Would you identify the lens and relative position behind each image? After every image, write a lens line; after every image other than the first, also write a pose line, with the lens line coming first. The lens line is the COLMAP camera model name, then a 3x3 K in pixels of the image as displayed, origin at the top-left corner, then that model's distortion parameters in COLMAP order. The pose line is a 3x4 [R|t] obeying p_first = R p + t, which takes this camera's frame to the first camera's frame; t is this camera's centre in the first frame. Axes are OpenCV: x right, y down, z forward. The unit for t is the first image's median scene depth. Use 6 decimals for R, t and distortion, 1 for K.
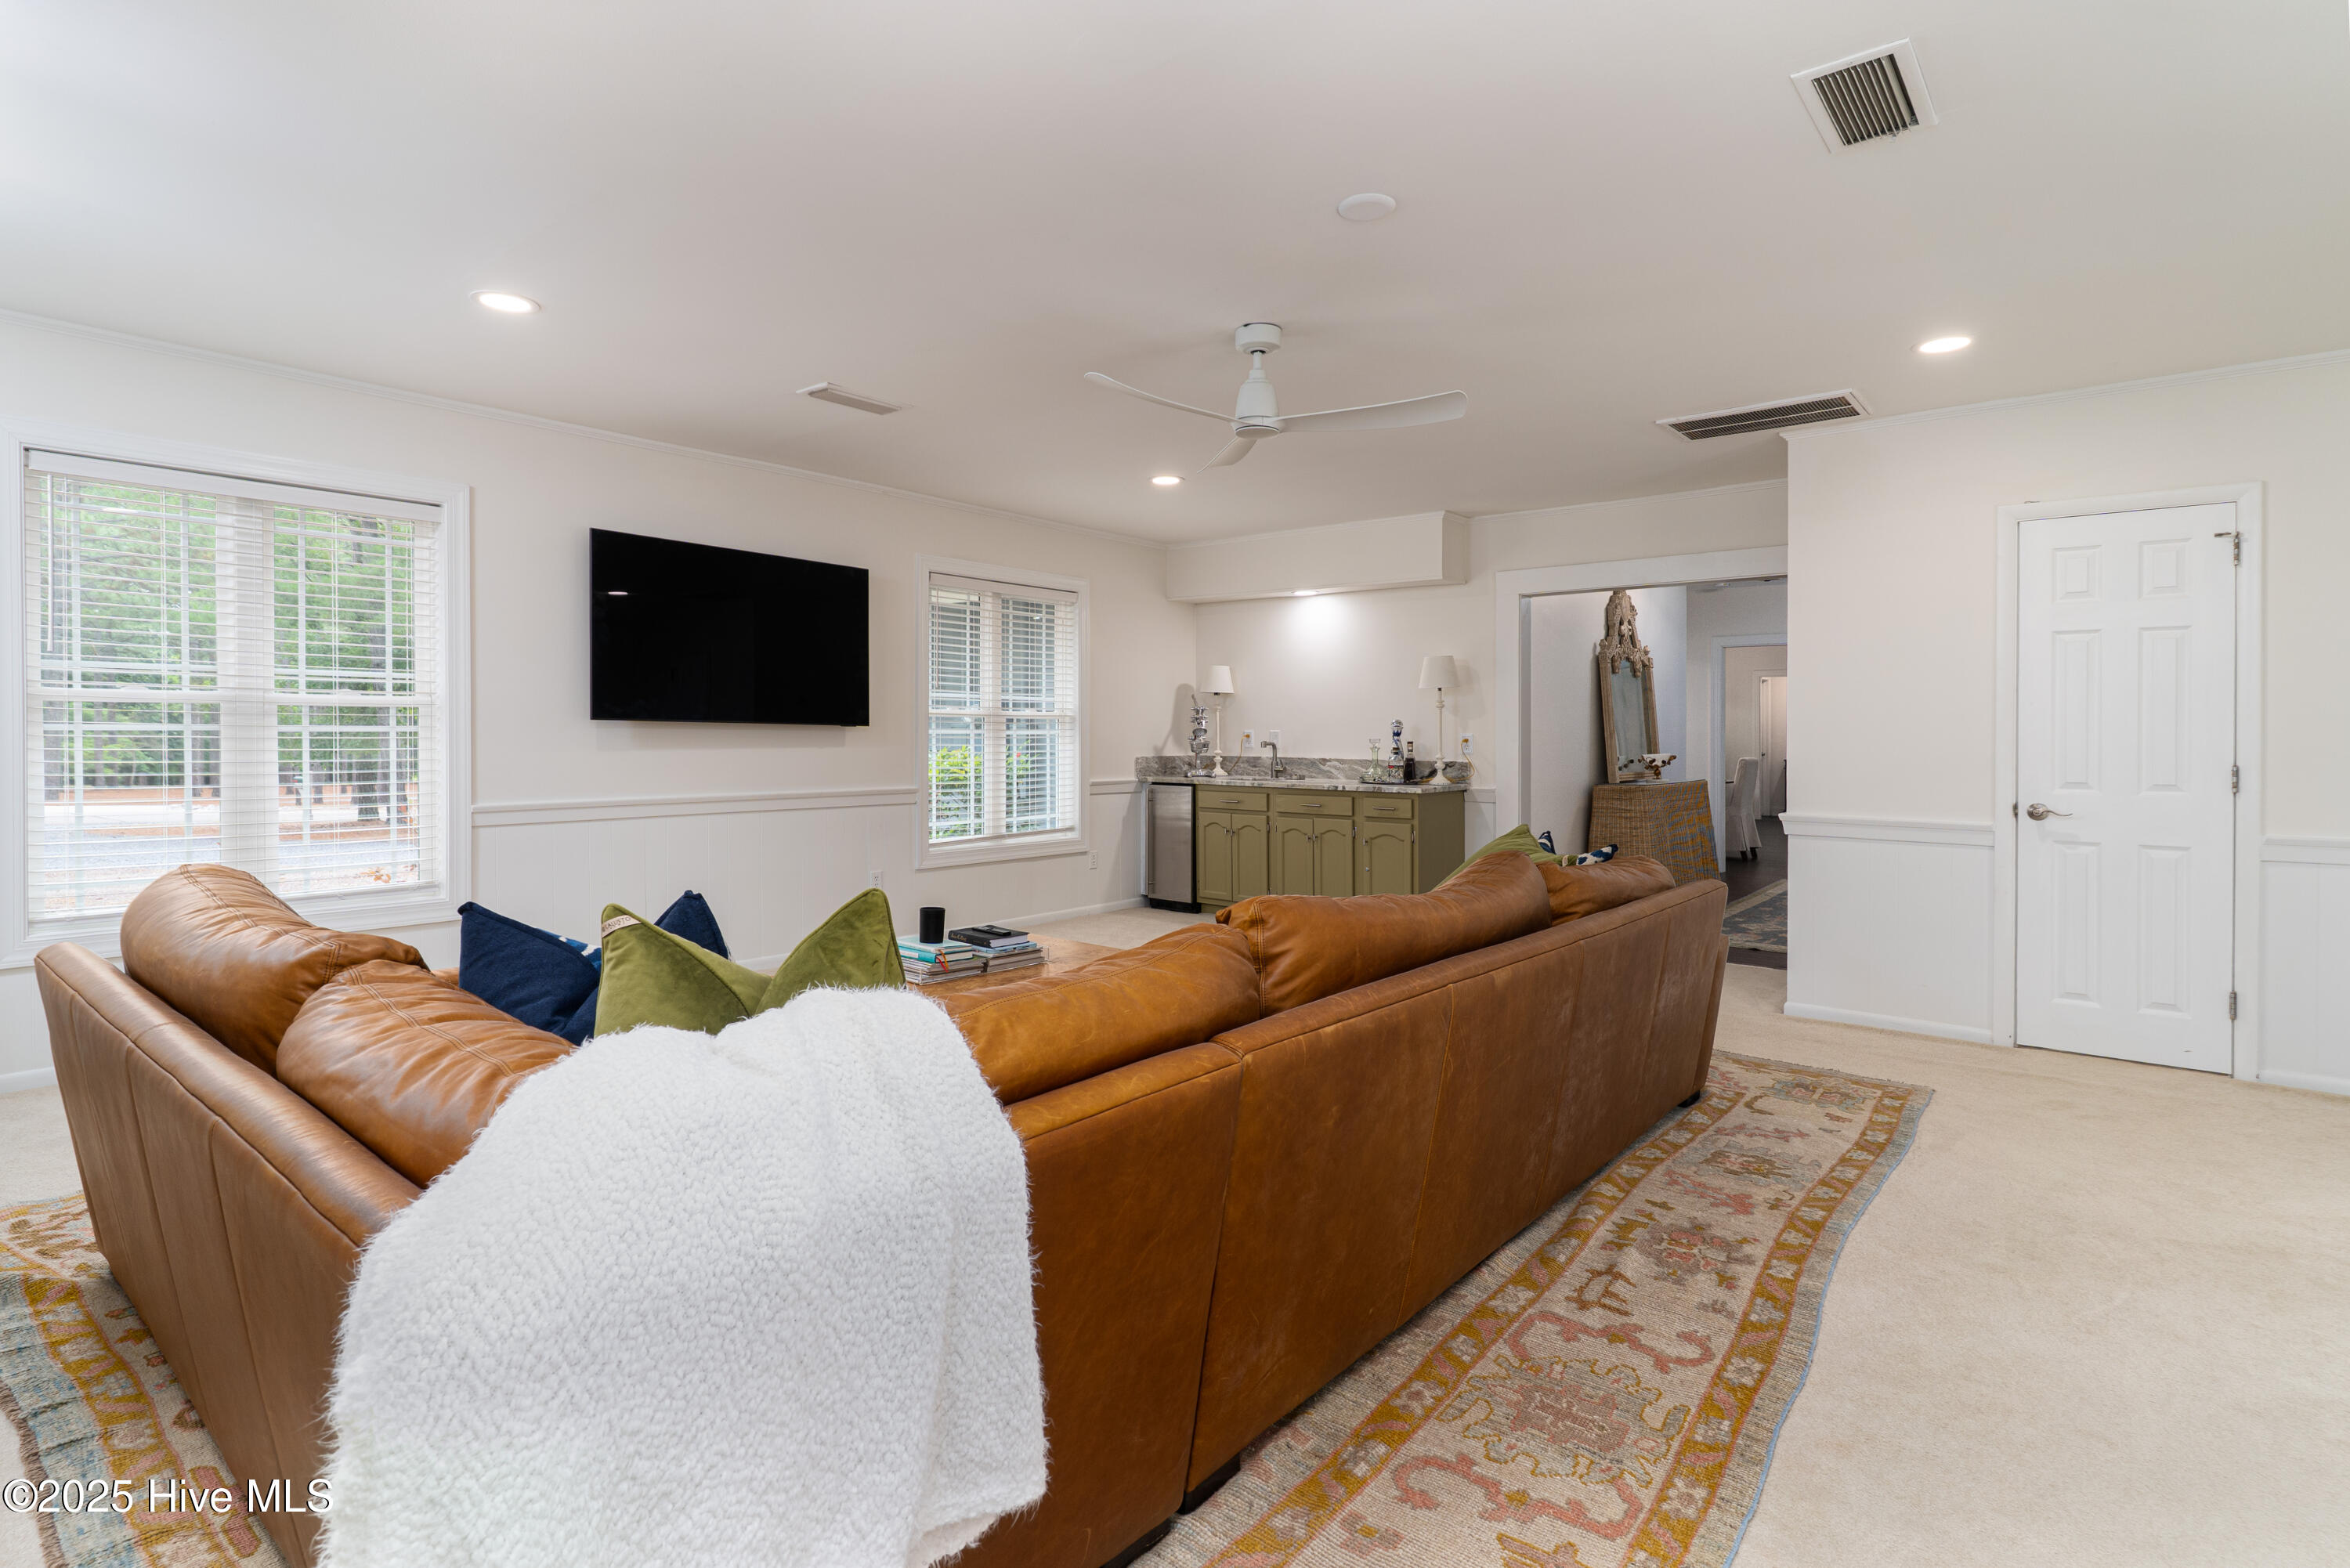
lens RADIAL K [[1154.8, 0, 1166.3], [0, 1154.8, 733.8], [0, 0, 1]] dist [-0.000058, -0.000220]
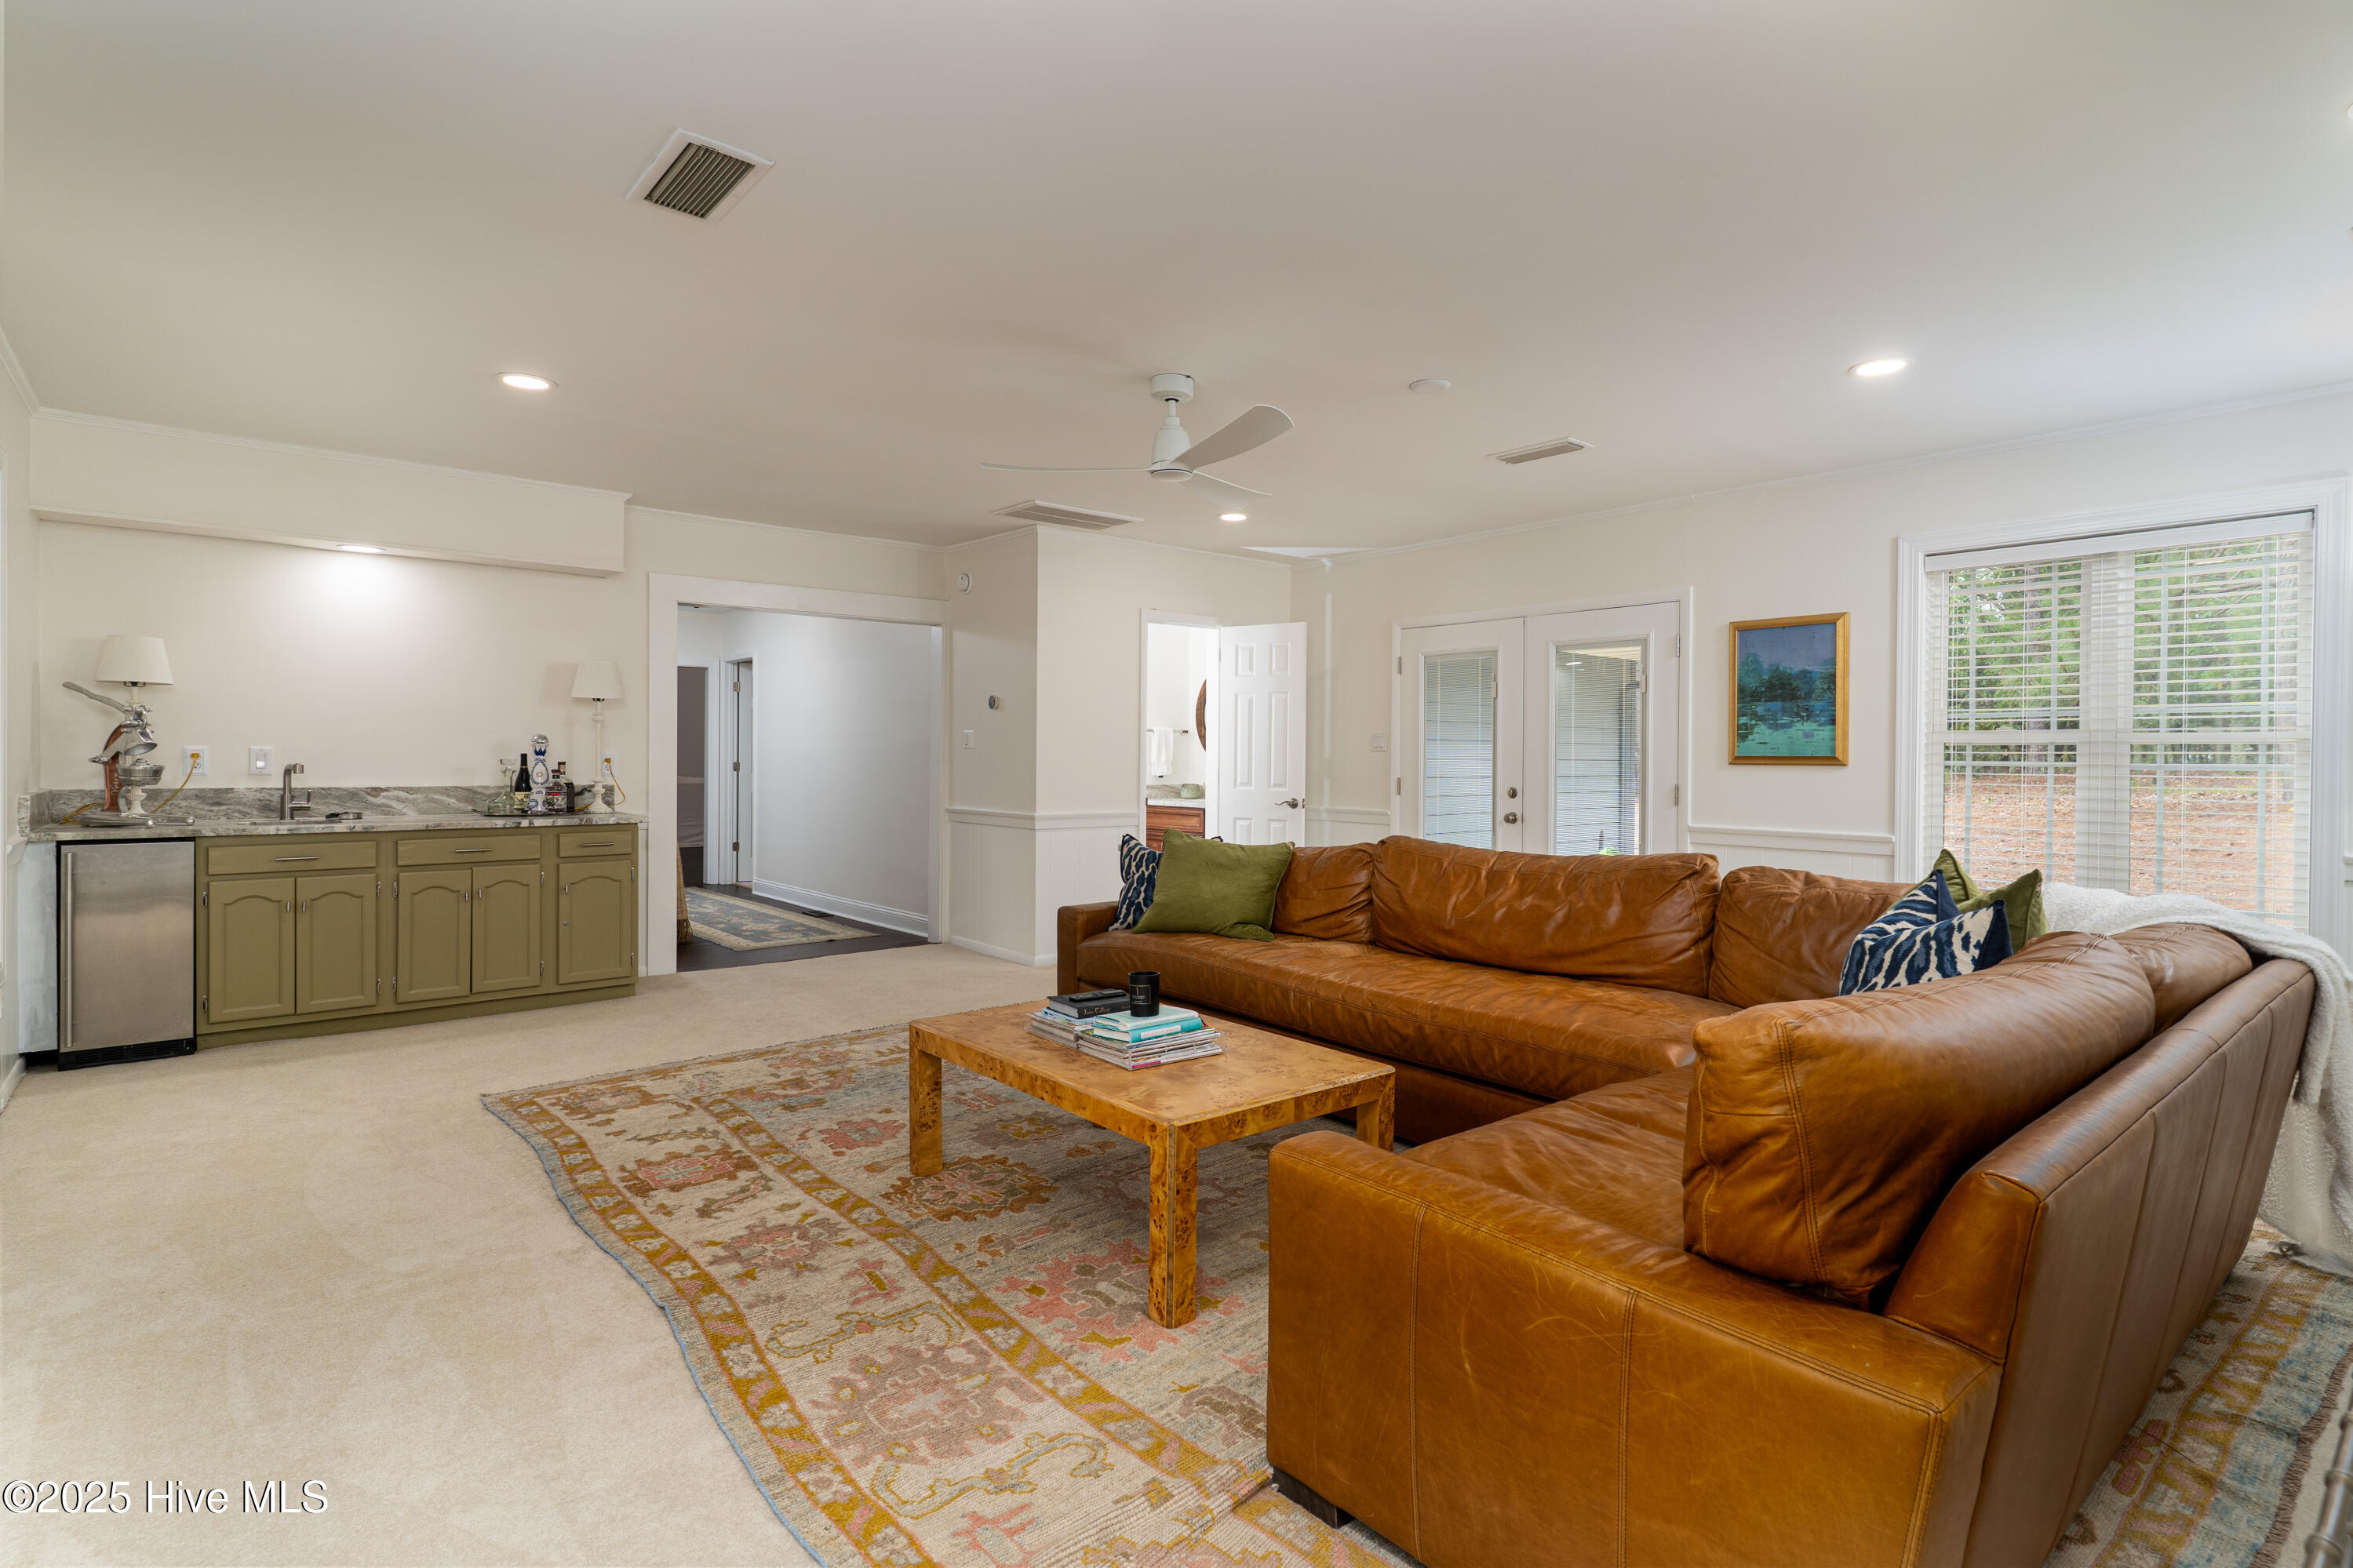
lens RADIAL K [[1140.4, 0, 1176.5], [0, 1140.4, 784.0], [0, 0, 1]] dist [0.018388, -0.000008]
pose [[0.170536, -0.029482, 0.984910, -0.476555], [-0.004123, 0.999522, 0.030633, -0.004190], [-0.985343, -0.009285, 0.170333, 0.399498]]
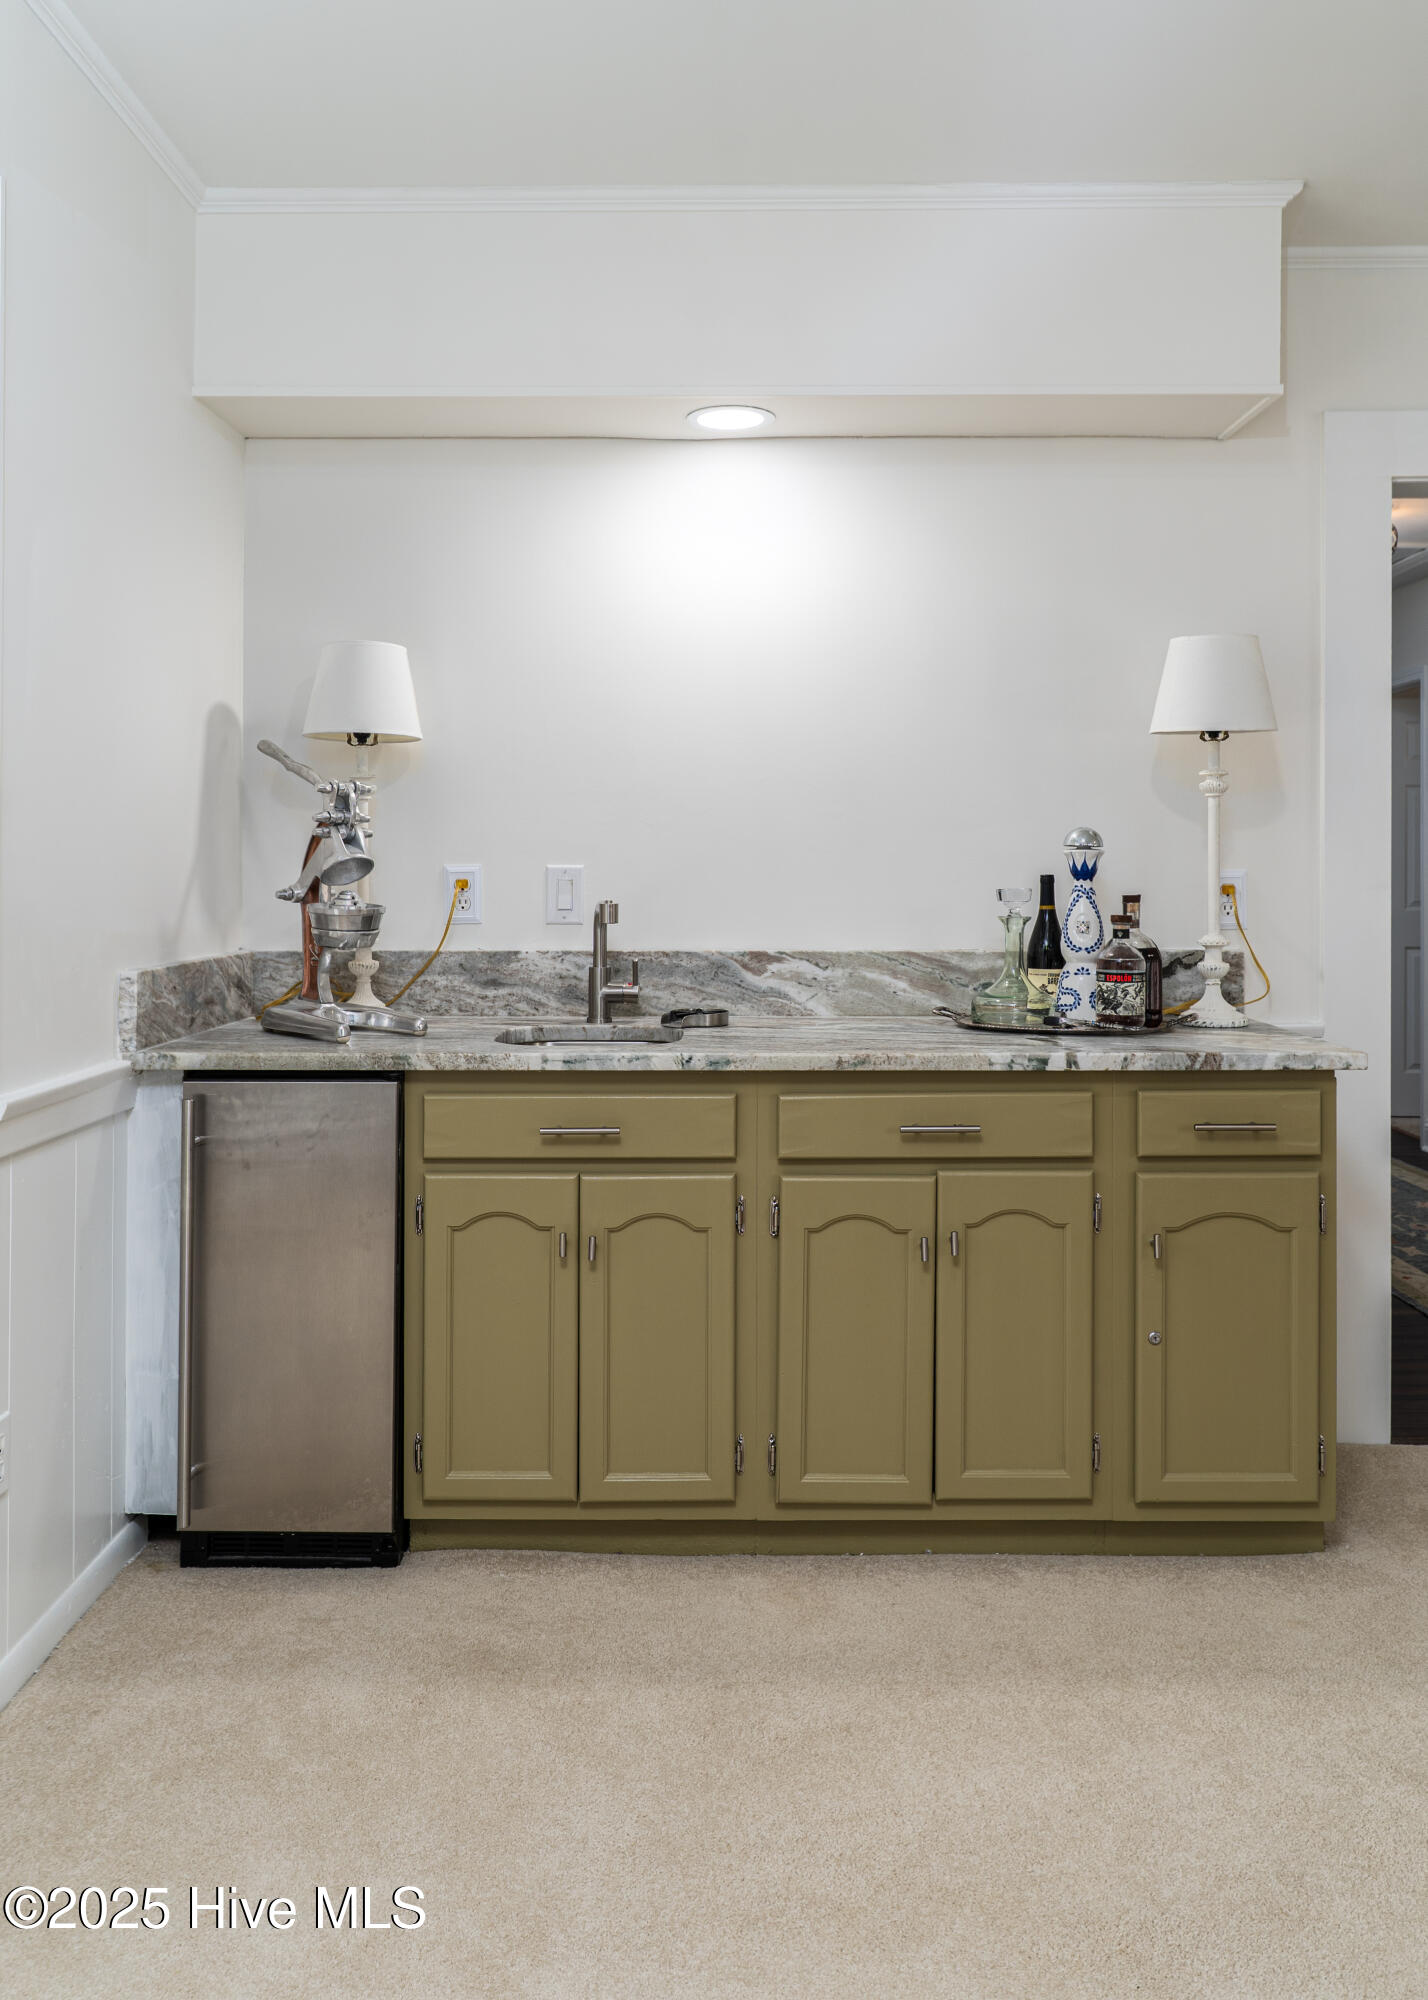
lens RADIAL K [[1514.4, 0, 709.1], [0, 1514.4, 855.5], [0, 0, 1]] dist [-0.000096, 0.000085]
pose [[0.771113, 0.000356, 0.636699, -0.140926], [0.007549, 0.999924, -0.009702, -0.001335], [-0.636654, 0.012288, 0.771052, 0.690273]]
